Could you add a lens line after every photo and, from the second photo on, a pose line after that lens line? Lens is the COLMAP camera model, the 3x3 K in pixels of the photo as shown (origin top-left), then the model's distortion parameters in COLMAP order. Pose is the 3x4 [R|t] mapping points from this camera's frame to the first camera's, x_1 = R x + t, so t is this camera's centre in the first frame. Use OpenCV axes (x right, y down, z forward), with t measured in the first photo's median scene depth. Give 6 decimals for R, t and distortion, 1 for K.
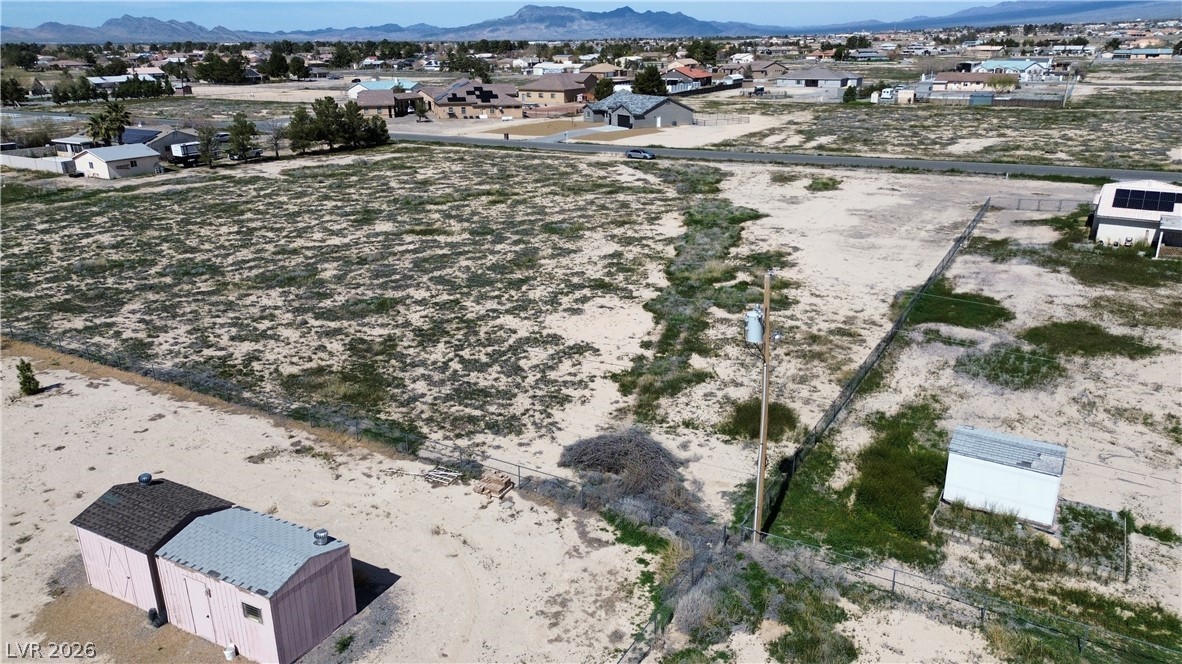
lens RADIAL K [[837.3, 0, 590.1], [0, 837.3, 332.9], [0, 0, 1]] dist [0.073064, -0.064590]
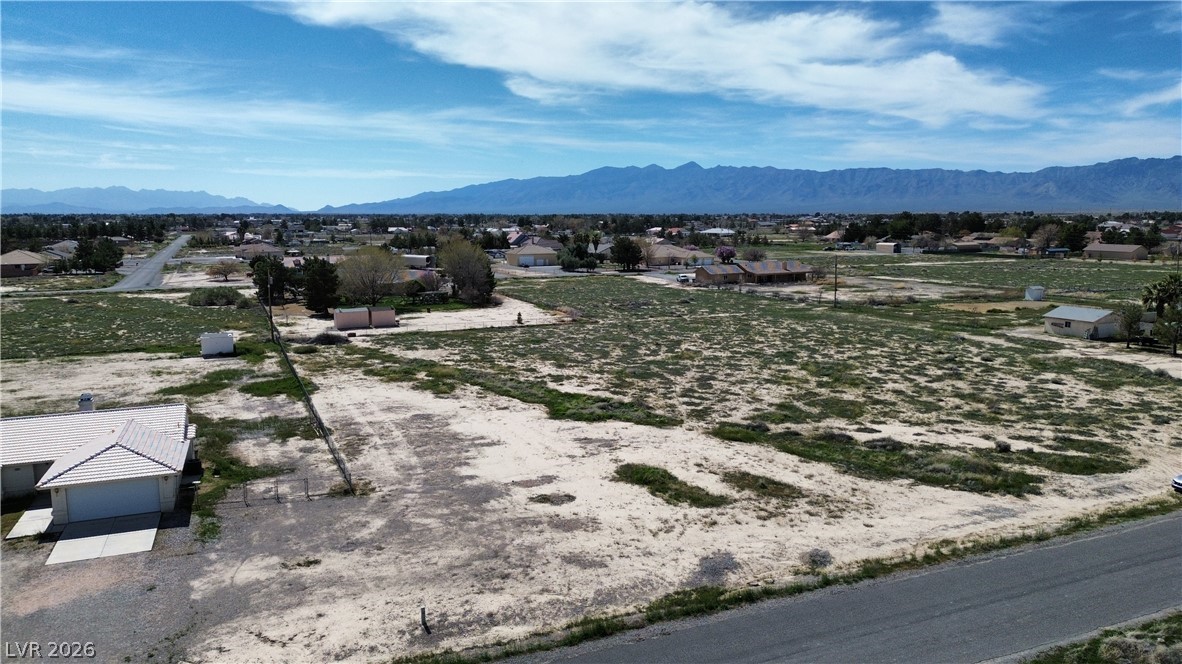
lens RADIAL K [[837.3, 0, 593.8], [0, 837.3, 325.1], [0, 0, 1]] dist [0.073064, -0.064590]
pose [[-0.581463, 0.122860, -0.804242, 1.268244], [-0.258608, 0.909350, 0.325890, -0.757821], [0.771377, 0.397477, -0.496981, 2.080452]]
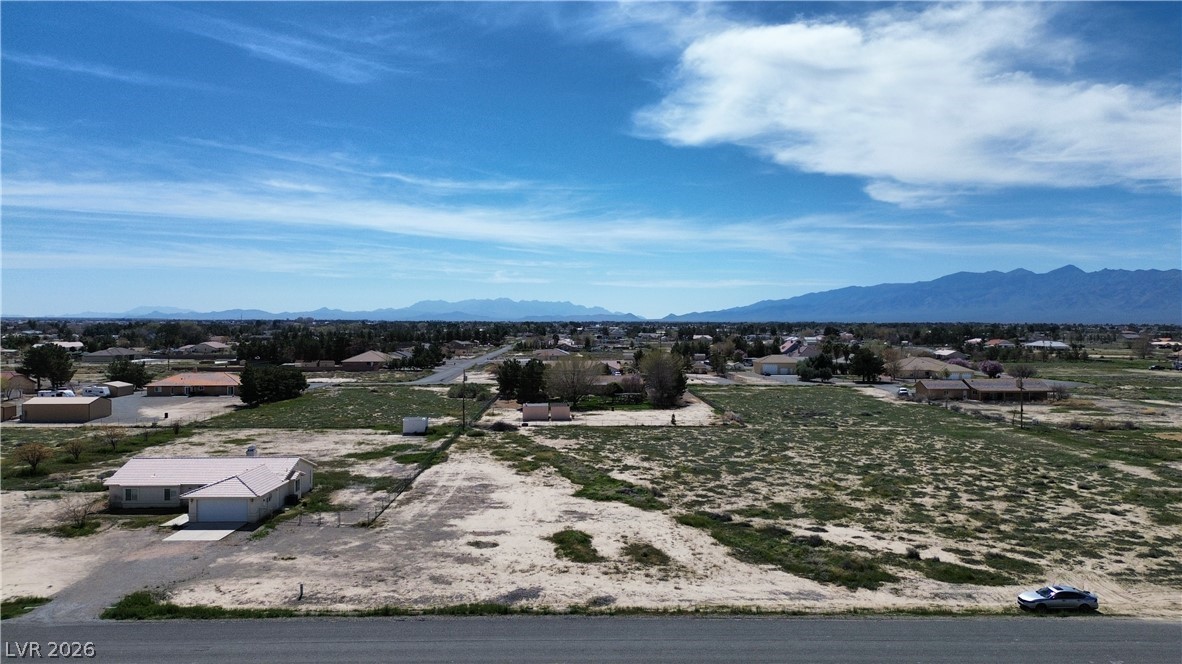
lens RADIAL K [[837.3, 0, 592.0], [0, 837.3, 359.3], [0, 0, 1]] dist [0.073064, -0.064590]
pose [[-0.852914, 0.034150, -0.520934, 1.076638], [-0.165581, 0.928640, 0.331979, -0.955370], [0.495097, 0.369406, -0.786395, 2.600572]]
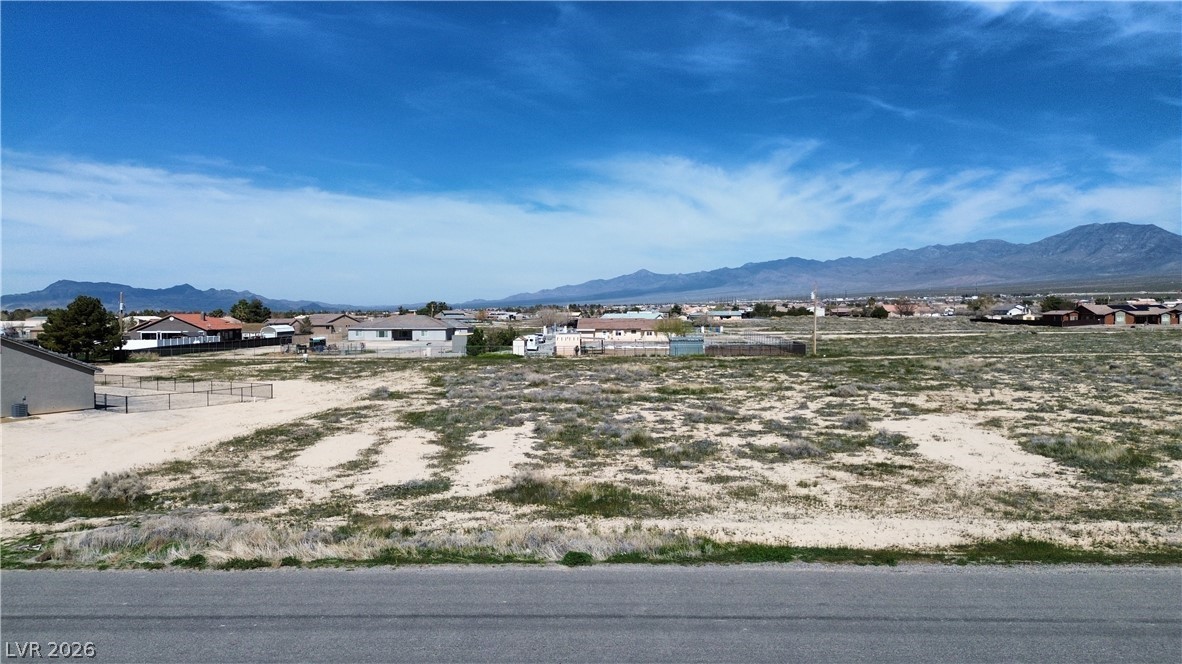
lens RADIAL K [[837.3, 0, 585.6], [0, 837.3, 328.5], [0, 0, 1]] dist [0.073064, -0.064590]
pose [[0.888067, -0.005626, 0.459679, 0.409663], [0.150571, 0.948329, -0.279285, -0.445028], [-0.434356, 0.317238, 0.843027, 1.783091]]
